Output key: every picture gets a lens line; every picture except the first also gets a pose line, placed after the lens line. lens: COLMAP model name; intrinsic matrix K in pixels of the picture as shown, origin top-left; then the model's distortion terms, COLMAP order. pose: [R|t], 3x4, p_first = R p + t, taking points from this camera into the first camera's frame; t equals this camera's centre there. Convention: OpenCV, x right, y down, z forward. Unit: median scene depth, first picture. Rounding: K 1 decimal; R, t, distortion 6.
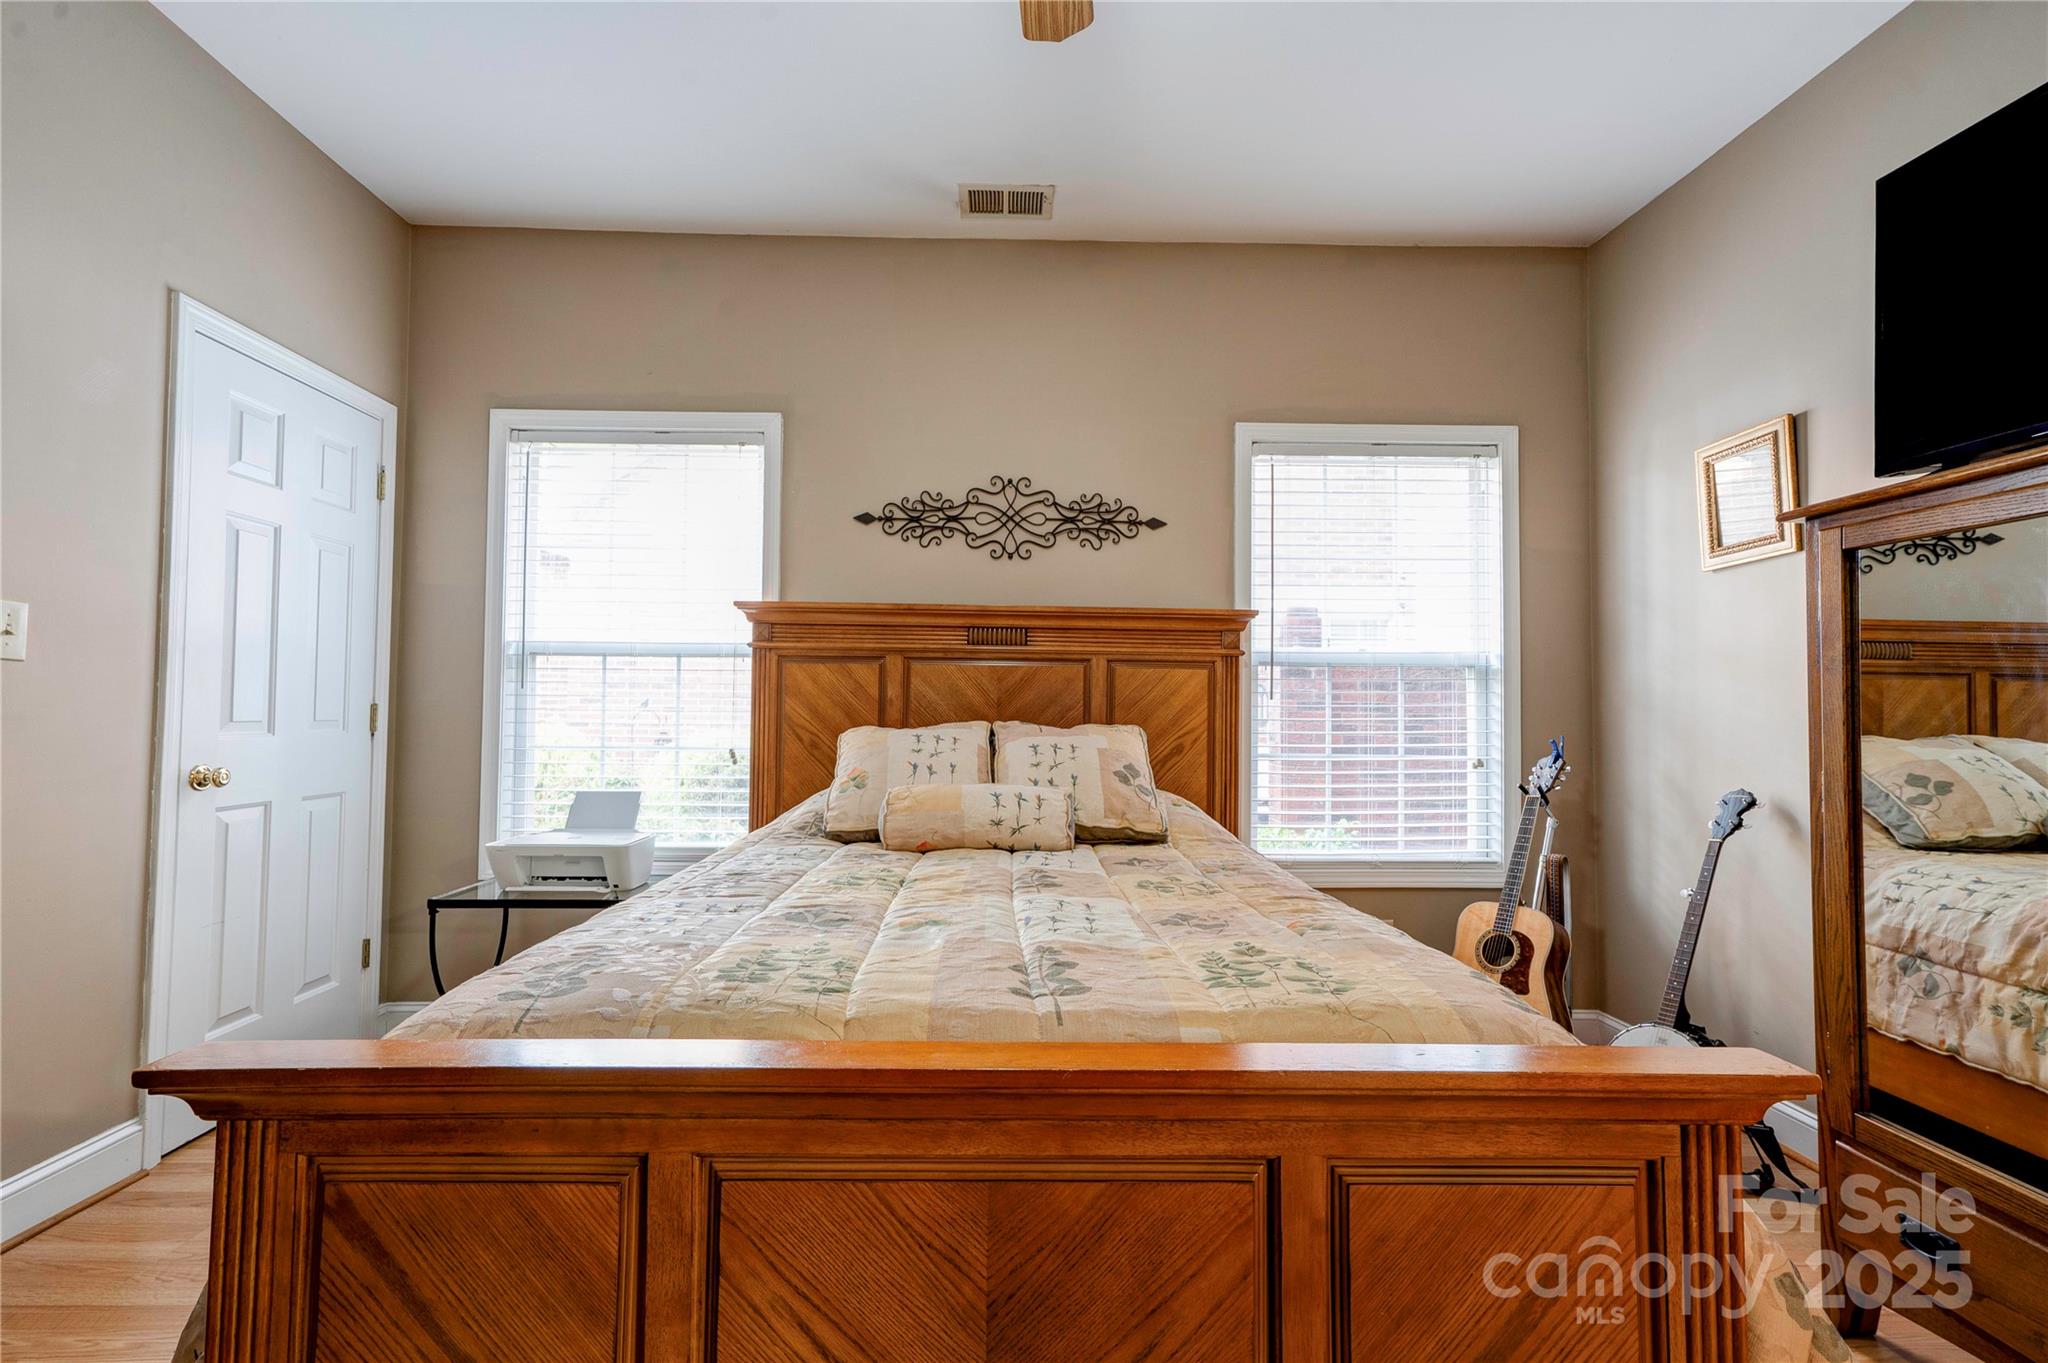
lens RADIAL K [[941.9, 0, 1002.5], [0, 941.9, 679.5], [0, 0, 1]] dist [-0.001001, 0.009913]
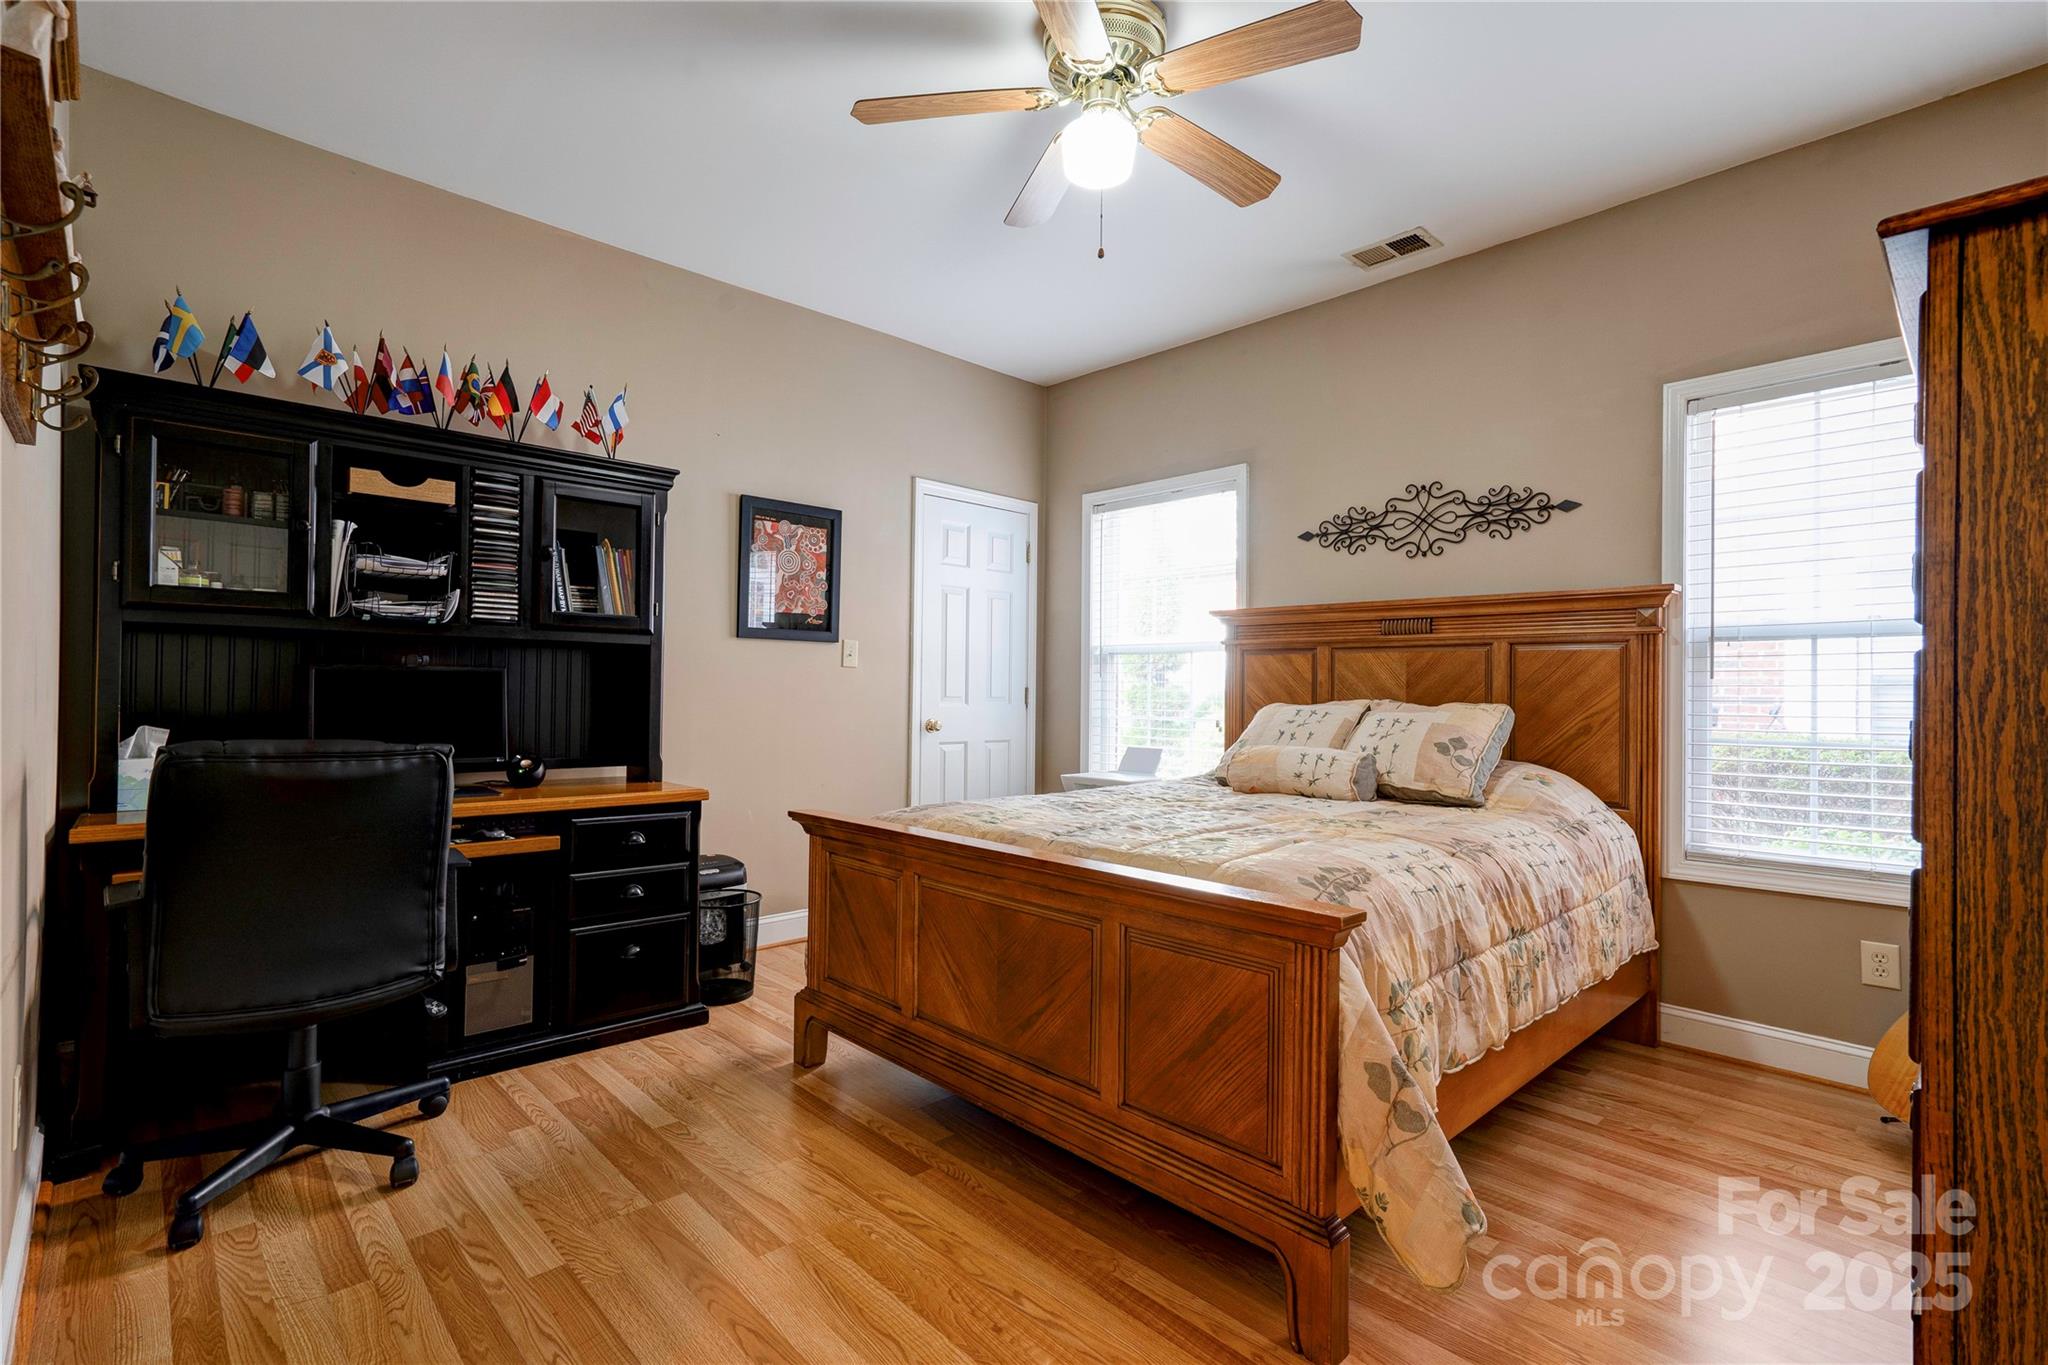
lens RADIAL K [[941.9, 0, 1002.5], [0, 941.9, 680.5], [0, 0, 1]] dist [-0.001001, 0.009913]
pose [[0.672449, -0.010519, -0.740069, 0.507490], [0.020016, 0.999792, 0.003976, 0.005493], [0.739873, -0.017487, 0.672519, -0.132971]]
